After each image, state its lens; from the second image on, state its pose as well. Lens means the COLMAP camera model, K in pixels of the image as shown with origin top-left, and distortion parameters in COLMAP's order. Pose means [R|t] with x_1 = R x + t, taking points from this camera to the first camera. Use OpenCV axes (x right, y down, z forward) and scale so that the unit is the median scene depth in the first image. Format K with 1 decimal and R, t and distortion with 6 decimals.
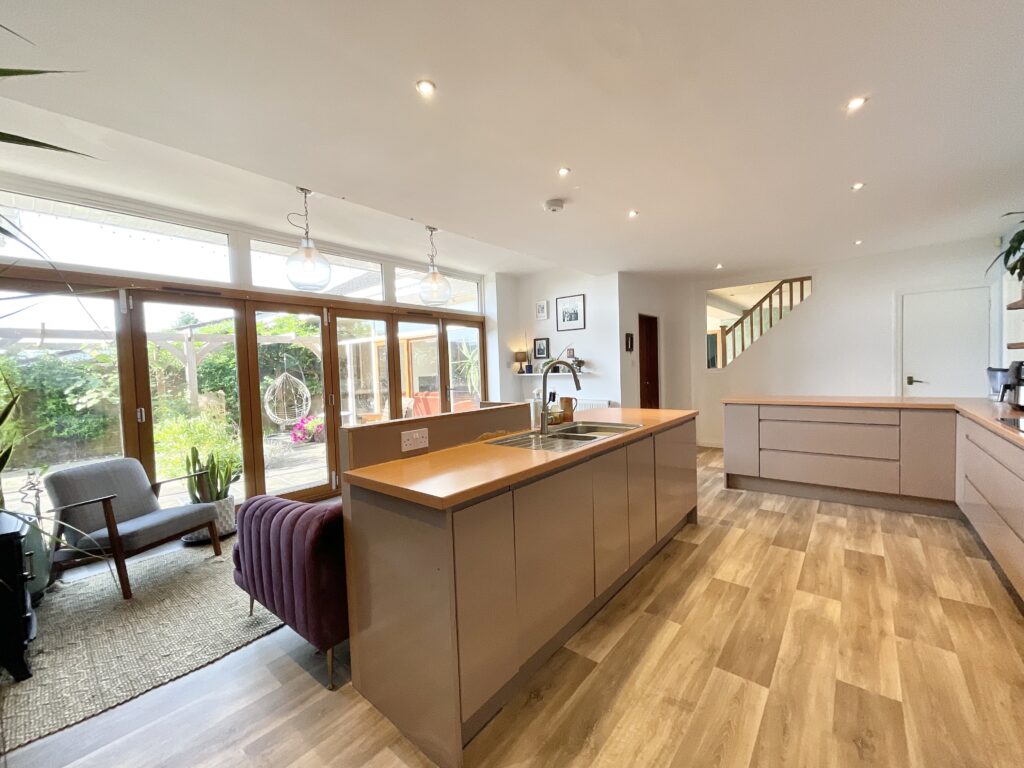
lens RADIAL K [[413.4, 0, 514.3], [0, 413.4, 385.2], [0, 0, 1]] dist [-0.001922, -0.000437]
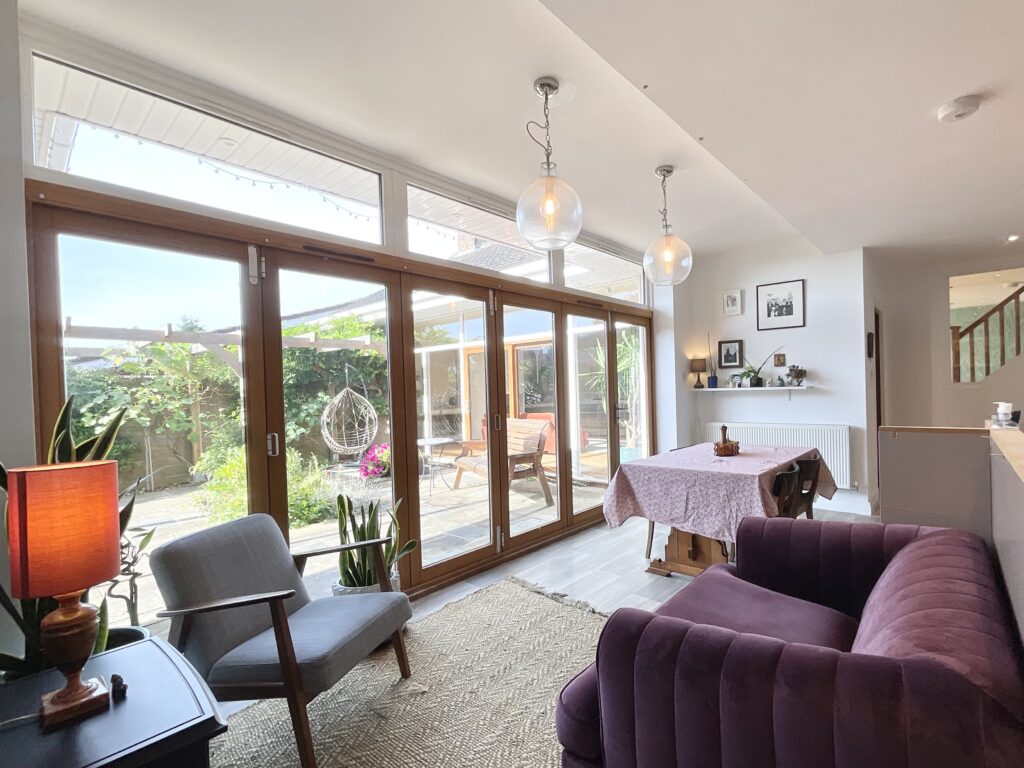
lens RADIAL K [[458.3, 0, 513.2], [0, 458.3, 395.2], [0, 0, 1]] dist [-0.000657, -0.000068]
pose [[0.999869, 0.004534, -0.015517, -0.321571], [-0.004944, 0.999636, -0.026510, 0.008099], [0.015392, 0.026583, 0.999528, 0.184908]]
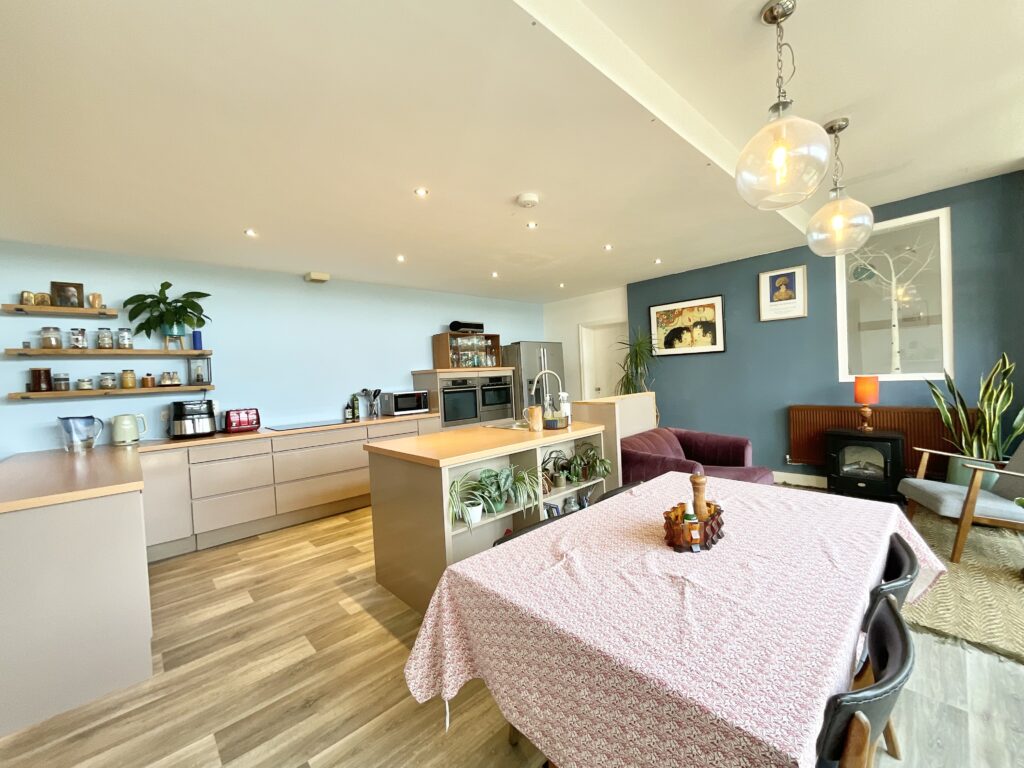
lens RADIAL K [[413.4, 0, 514.3], [0, 413.4, 385.2], [0, 0, 1]] dist [-0.001922, -0.000437]
pose [[-0.988385, 0.080437, 0.128942, 0.019091], [0.088810, 0.994206, 0.060555, -0.044340], [-0.123324, 0.071303, -0.989802, 0.984074]]
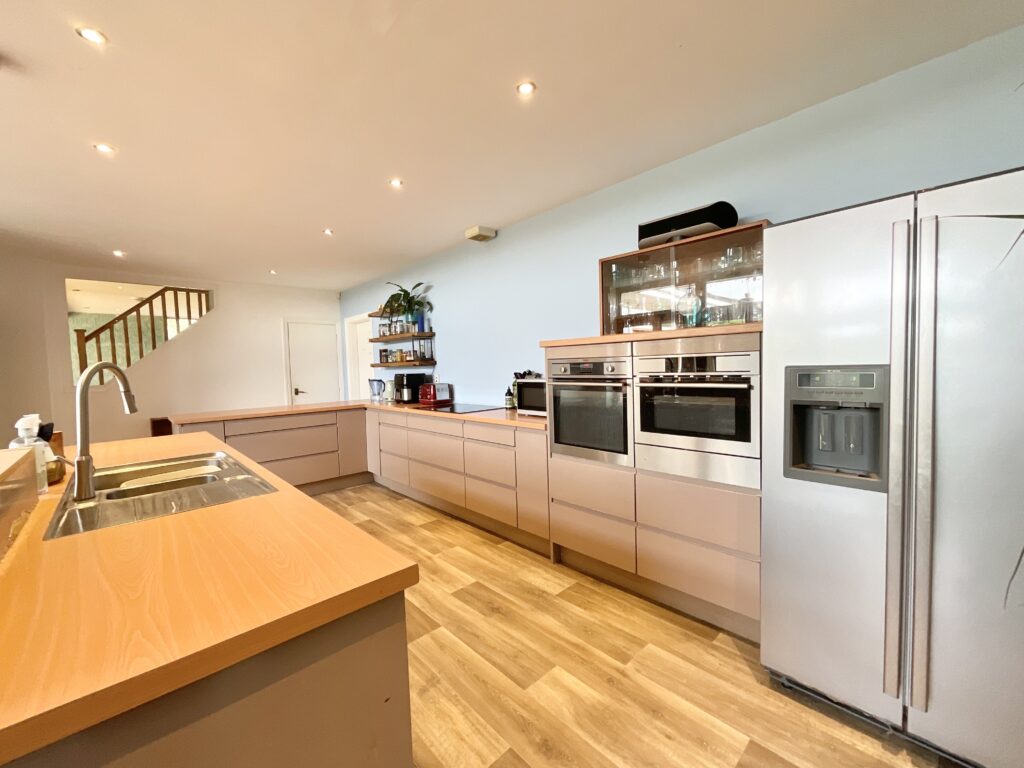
lens RADIAL K [[413.4, 0, 514.3], [0, 413.4, 385.2], [0, 0, 1]] dist [-0.001922, -0.000437]
pose [[0.116594, -0.016001, 0.993051, -0.165192], [0.064027, 0.997911, 0.008562, 0.000831], [-0.991114, 0.062584, 0.117375, 0.161110]]
